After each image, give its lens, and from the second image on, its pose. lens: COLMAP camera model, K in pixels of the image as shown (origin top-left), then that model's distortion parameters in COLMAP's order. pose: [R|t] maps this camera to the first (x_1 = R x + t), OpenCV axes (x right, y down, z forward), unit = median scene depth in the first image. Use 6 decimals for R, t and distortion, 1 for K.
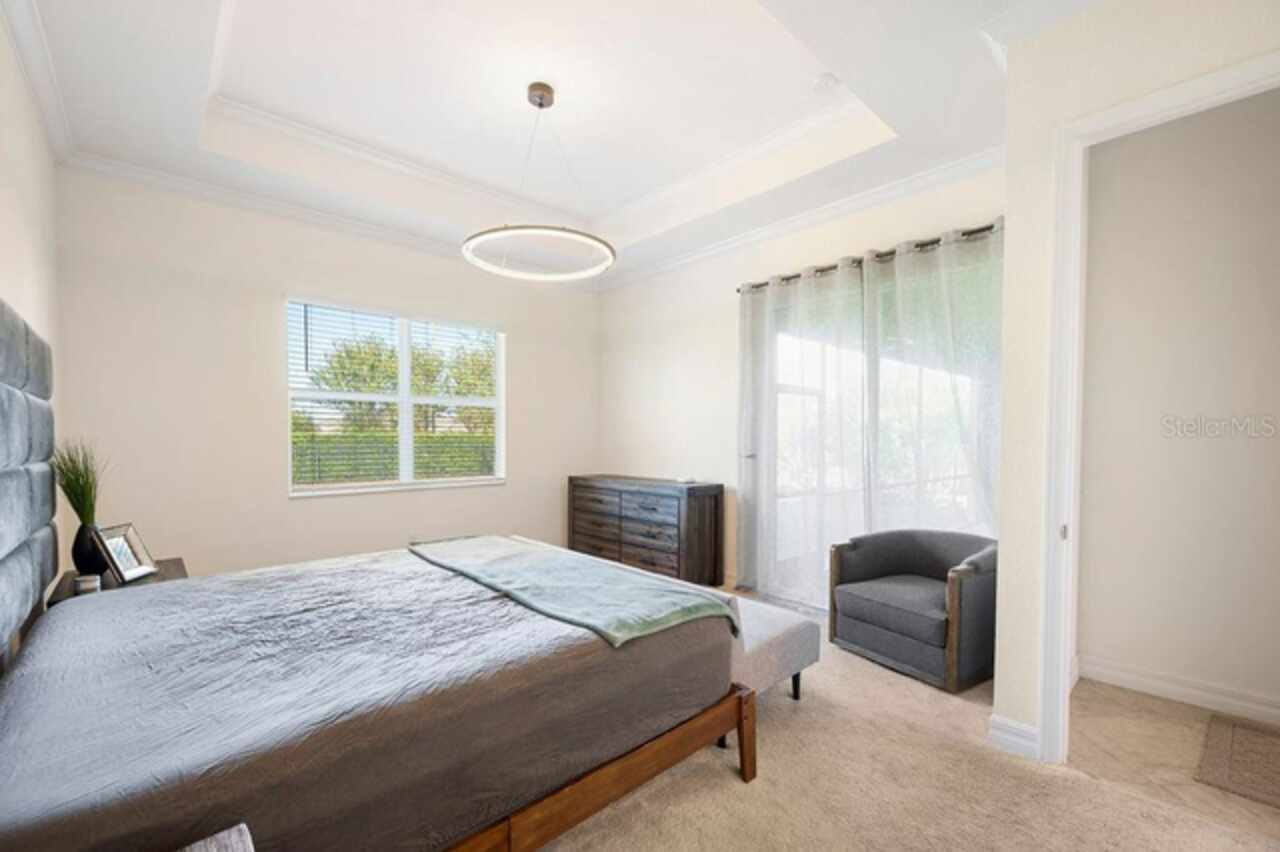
lens RADIAL K [[528.6, 0, 639.4], [0, 528.6, 450.6], [0, 0, 1]] dist [0.000033, 0.000004]
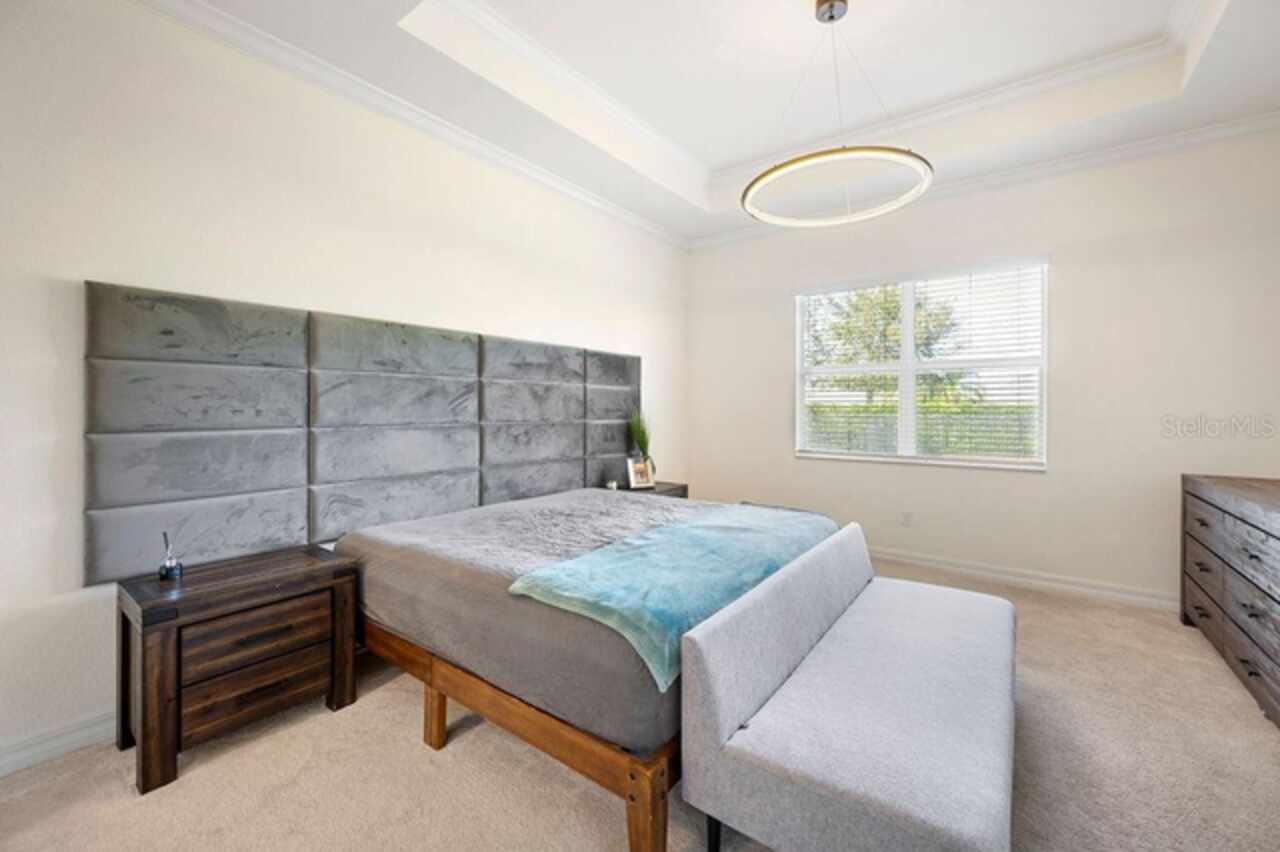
lens RADIAL K [[517.1, 0, 639.5], [0, 517.1, 405.3], [0, 0, 1]] dist [-0.000717, -0.000068]
pose [[0.183308, -0.002078, -0.983053, 0.577576], [-0.028056, 0.999579, -0.007344, -0.012818], [0.982655, 0.028926, 0.183172, 0.563131]]
